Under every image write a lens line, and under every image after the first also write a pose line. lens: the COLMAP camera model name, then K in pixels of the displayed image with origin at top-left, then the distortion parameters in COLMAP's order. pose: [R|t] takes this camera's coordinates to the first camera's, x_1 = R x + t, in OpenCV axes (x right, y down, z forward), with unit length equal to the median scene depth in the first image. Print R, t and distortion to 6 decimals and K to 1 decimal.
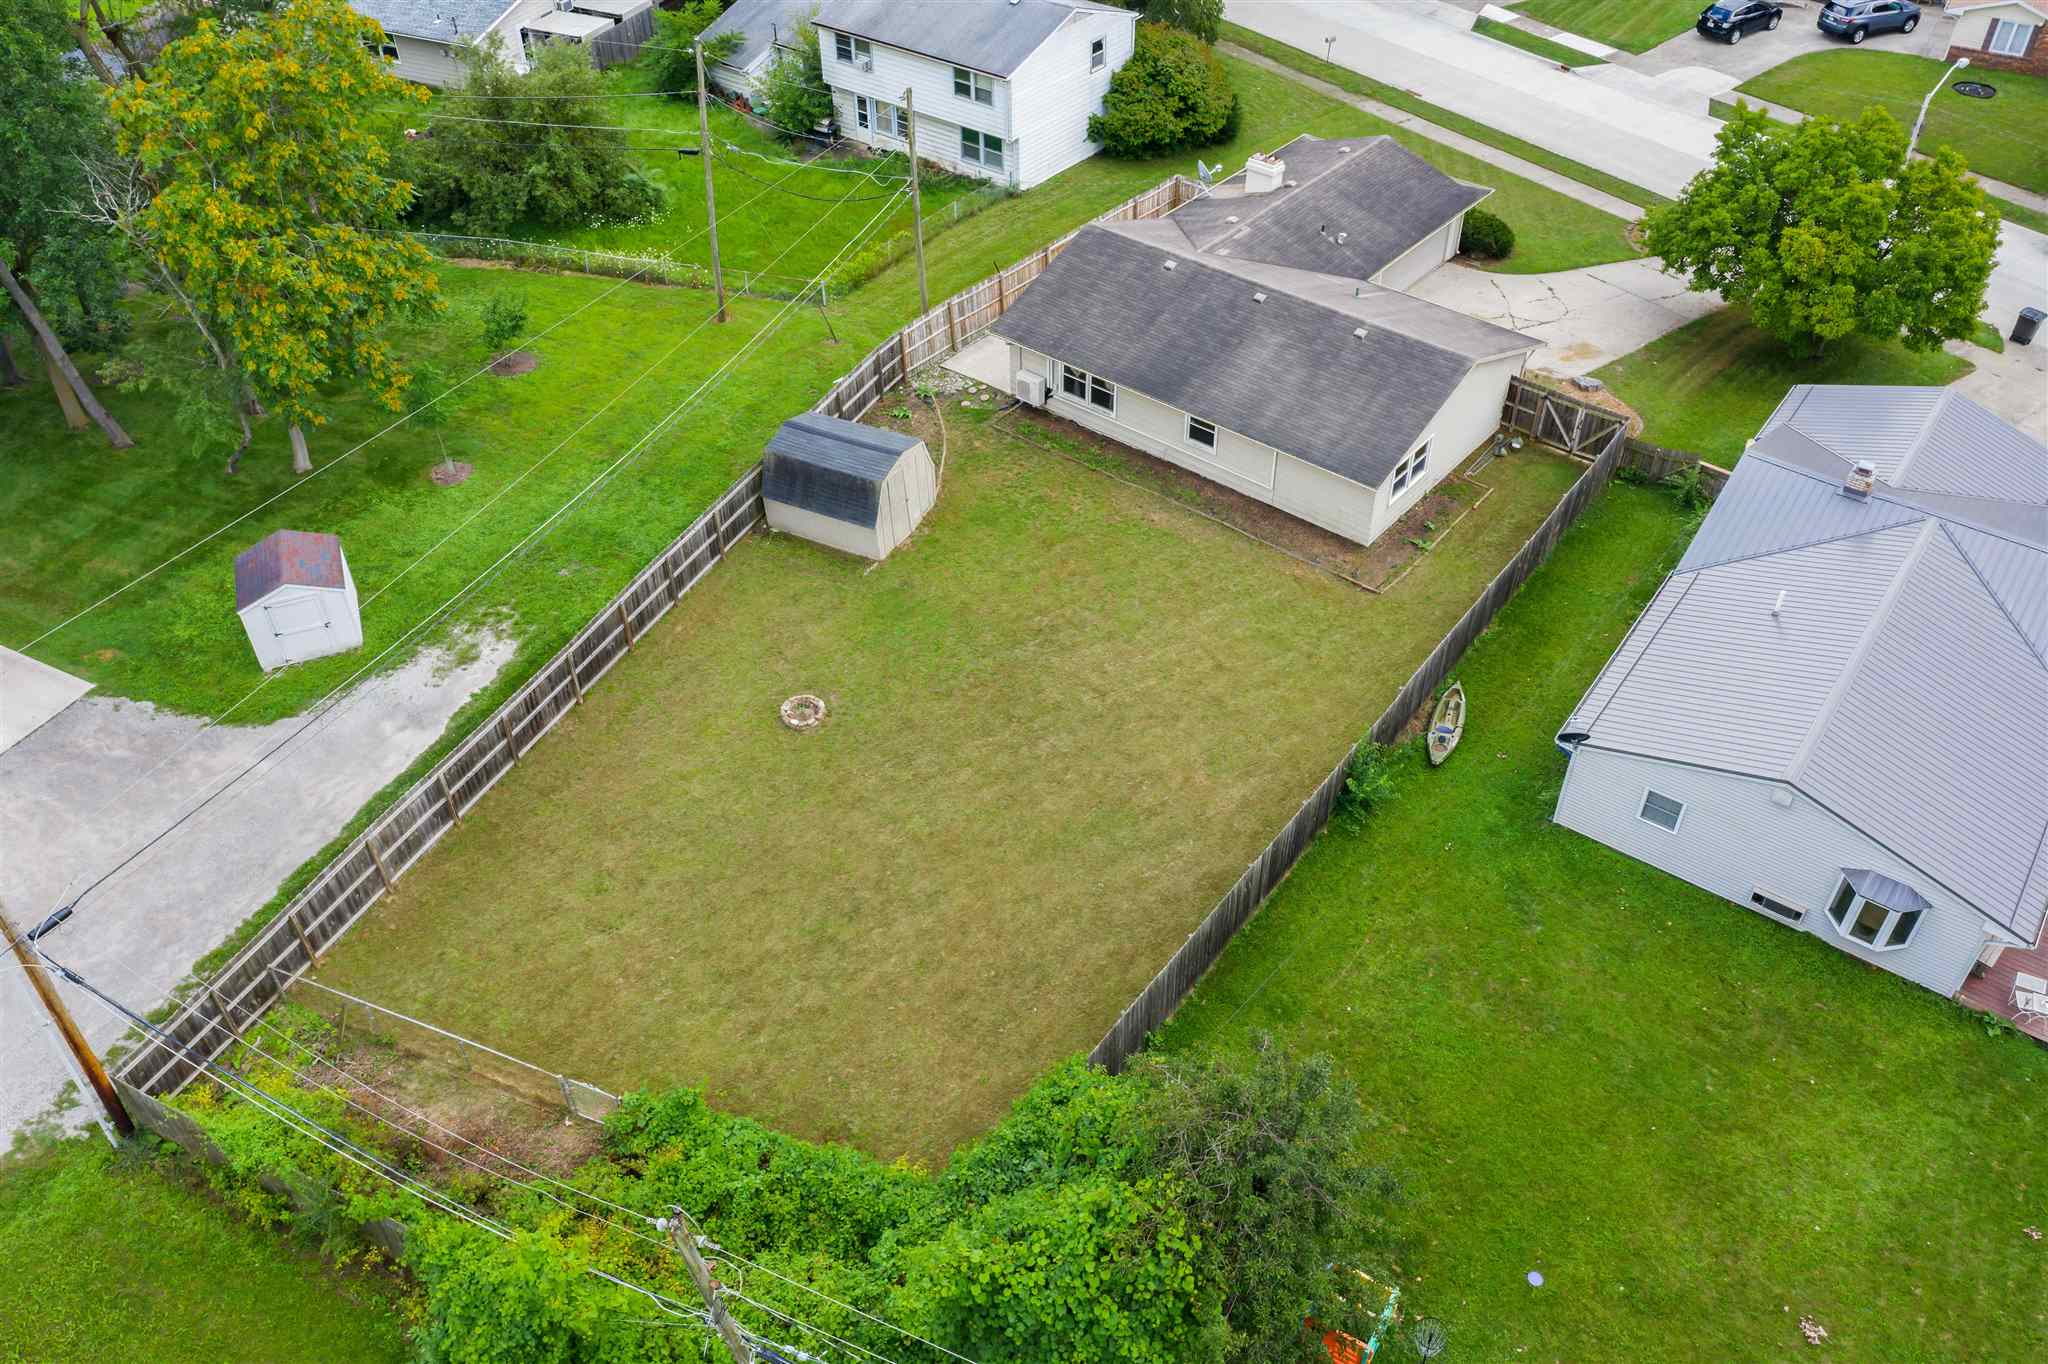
lens RADIAL K [[1584.8, 0, 1018.9], [0, 1584.8, 685.3], [0, 0, 1]] dist [-0.009947, 0.001106]
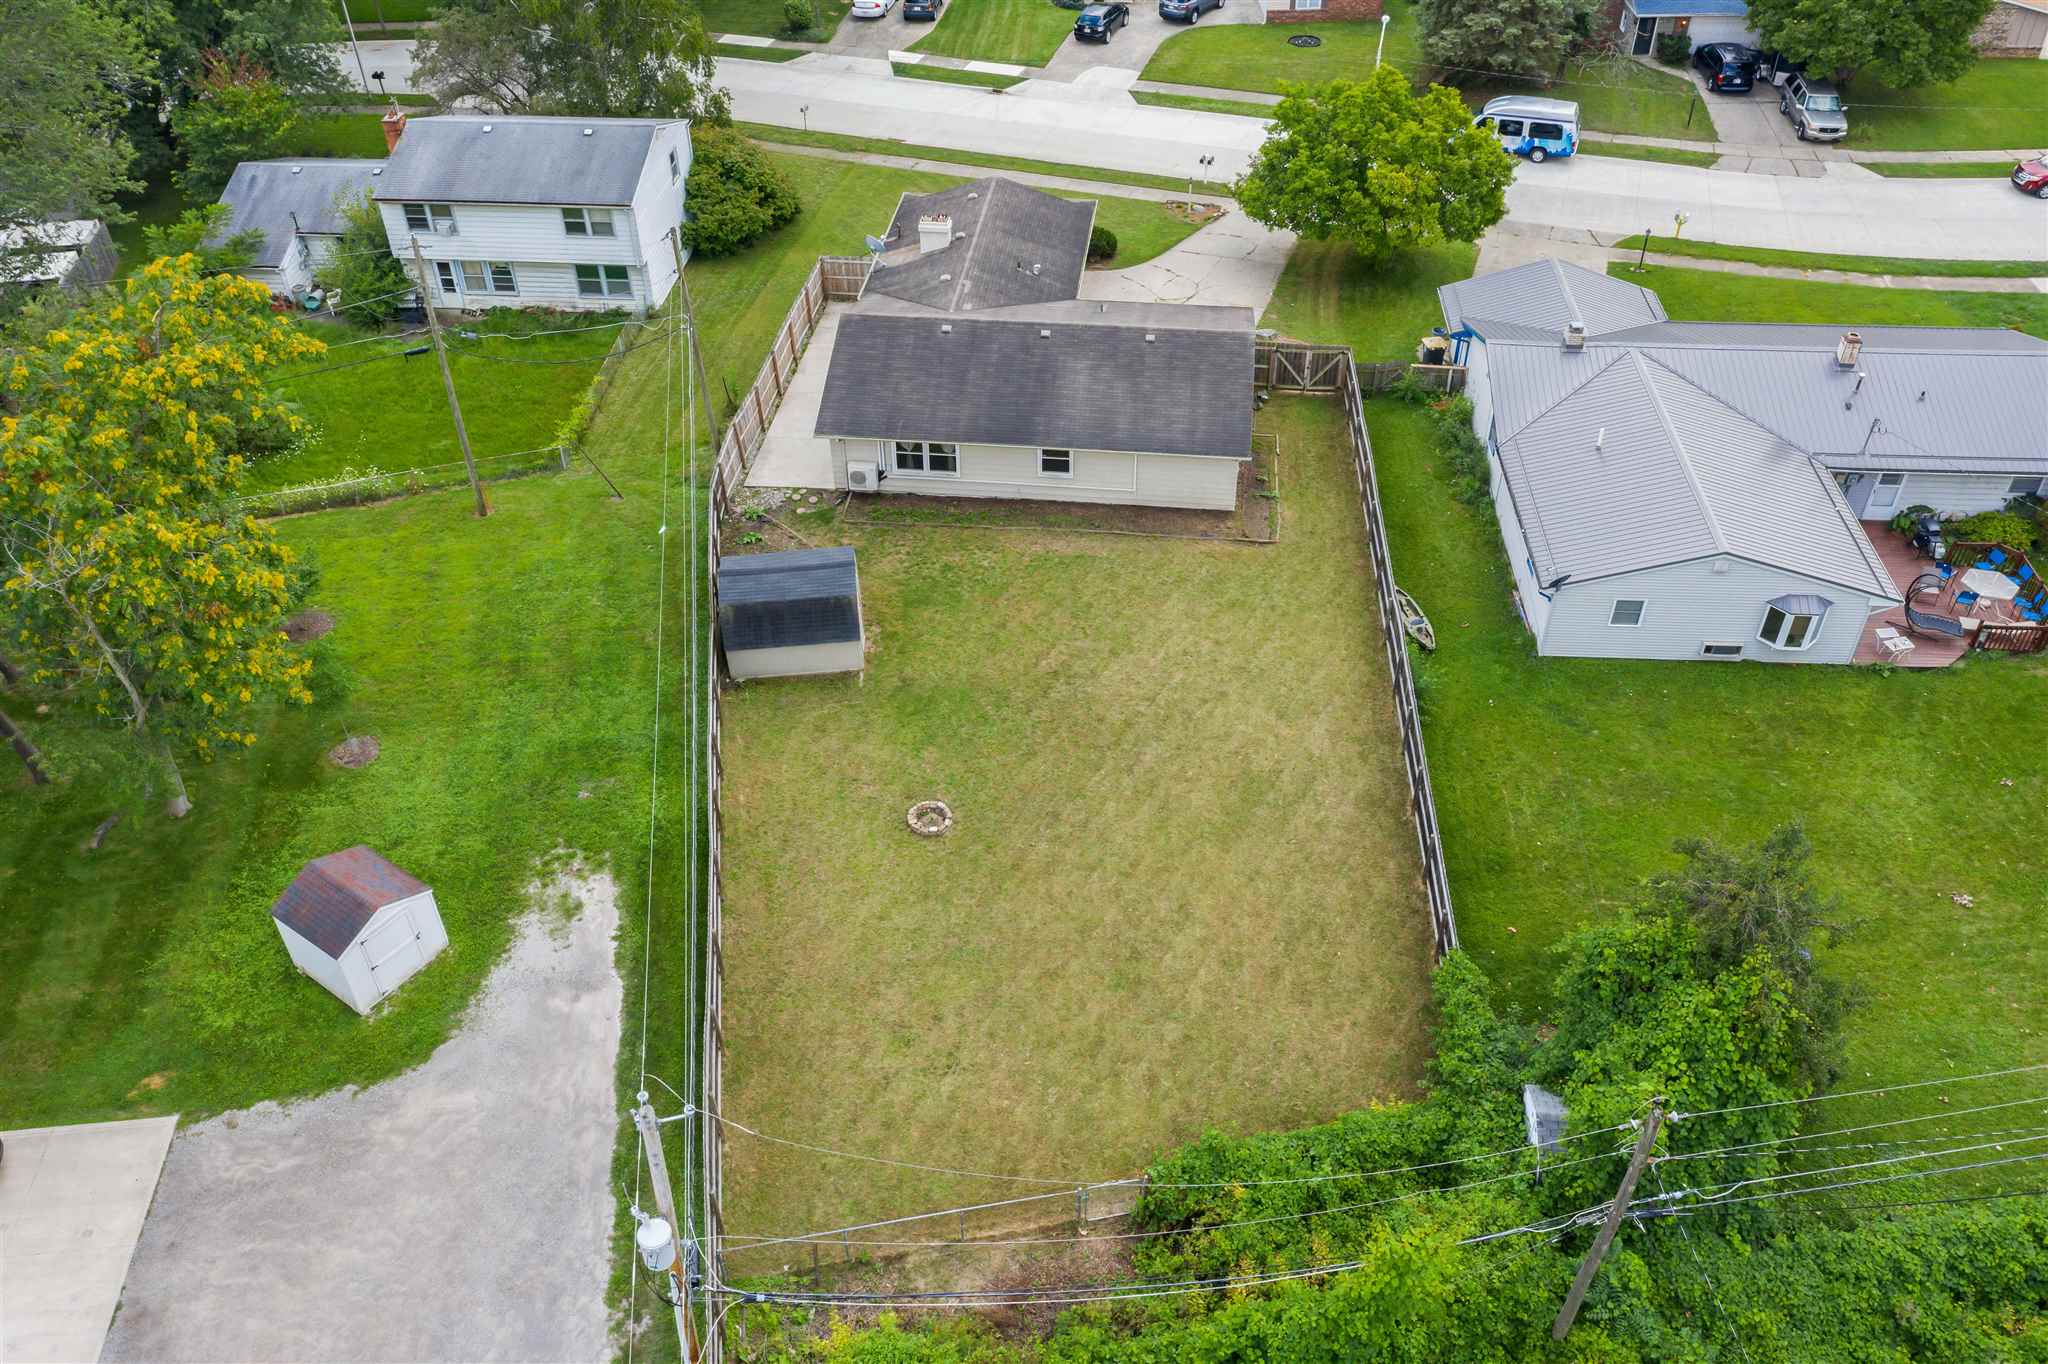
lens RADIAL K [[1584.8, 0, 1018.9], [0, 1584.8, 685.3], [0, 0, 1]] dist [-0.009947, 0.001106]
pose [[0.840880, -0.350003, 0.412818, -0.387270], [0.362574, 0.930588, 0.050452, -0.075774], [-0.401822, 0.107253, 0.909415, 0.028105]]
